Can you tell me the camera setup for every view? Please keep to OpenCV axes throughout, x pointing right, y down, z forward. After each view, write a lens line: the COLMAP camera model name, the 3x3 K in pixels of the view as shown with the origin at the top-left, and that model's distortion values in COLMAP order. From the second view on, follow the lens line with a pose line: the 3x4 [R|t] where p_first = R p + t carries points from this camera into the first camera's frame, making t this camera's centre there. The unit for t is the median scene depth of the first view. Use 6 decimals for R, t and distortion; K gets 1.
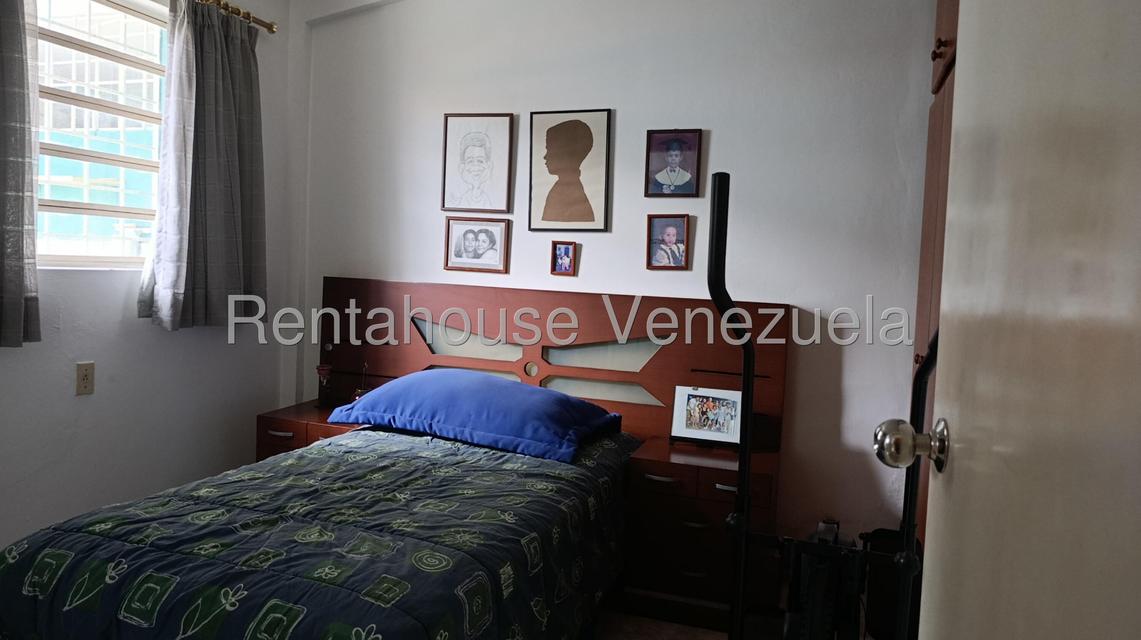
lens RADIAL K [[802.4, 0, 577.9], [0, 802.4, 322.8], [0, 0, 1]] dist [0.087808, -0.202772]
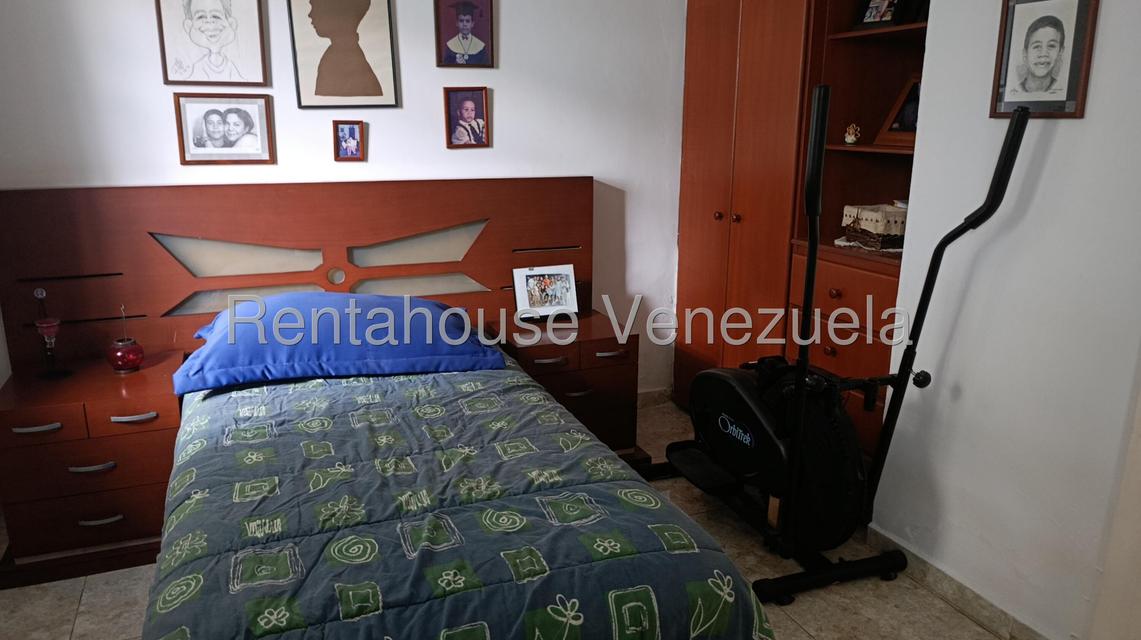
lens RADIAL K [[802.4, 0, 577.9], [0, 802.4, 322.8], [0, 0, 1]] dist [0.087808, -0.202772]
pose [[0.751544, -0.207478, 0.626206, -0.428056], [0.074527, 0.969880, 0.231902, -0.076935], [-0.655459, -0.127615, 0.744370, 0.183898]]
